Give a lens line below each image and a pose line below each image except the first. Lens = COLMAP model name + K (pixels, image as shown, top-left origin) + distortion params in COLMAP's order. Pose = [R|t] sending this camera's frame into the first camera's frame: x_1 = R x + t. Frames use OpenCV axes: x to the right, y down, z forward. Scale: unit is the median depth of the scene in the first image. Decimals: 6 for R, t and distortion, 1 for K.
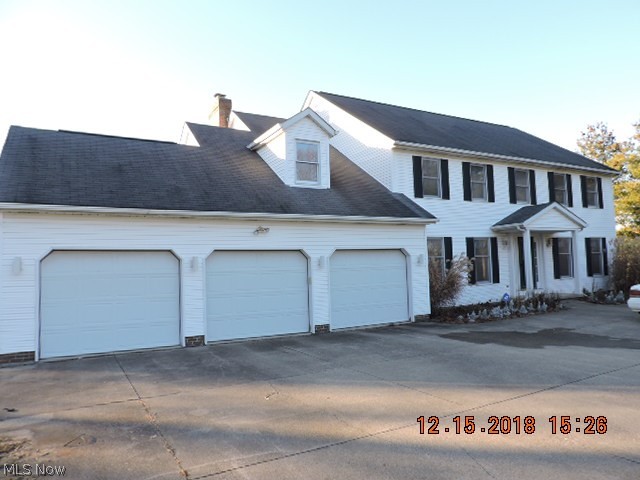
lens RADIAL K [[462.9, 0, 320.0], [0, 462.9, 240.0], [0, 0, 1]] dist [0.005919, 0.002052]
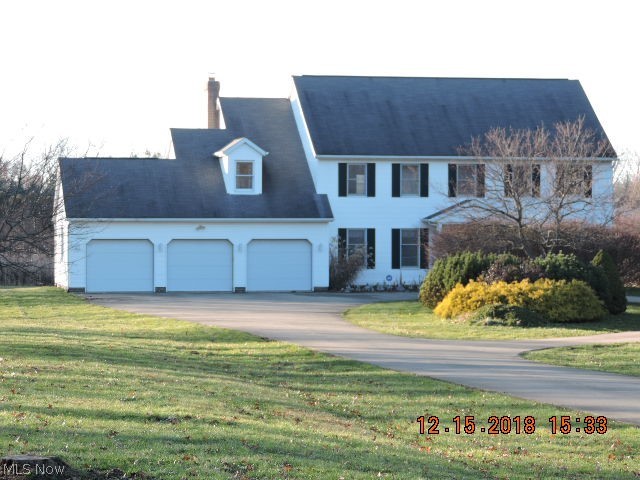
lens RADIAL K [[2238.9, 0, 320.0], [0, 2238.9, 240.0], [0, 0, 1]] dist [-0.098491, -0.760165]
pose [[0.954754, 0.033441, -0.295512, 2.167278], [-0.011286, 0.997016, 0.076362, -0.485949], [0.297183, -0.069572, 0.952282, -5.323075]]
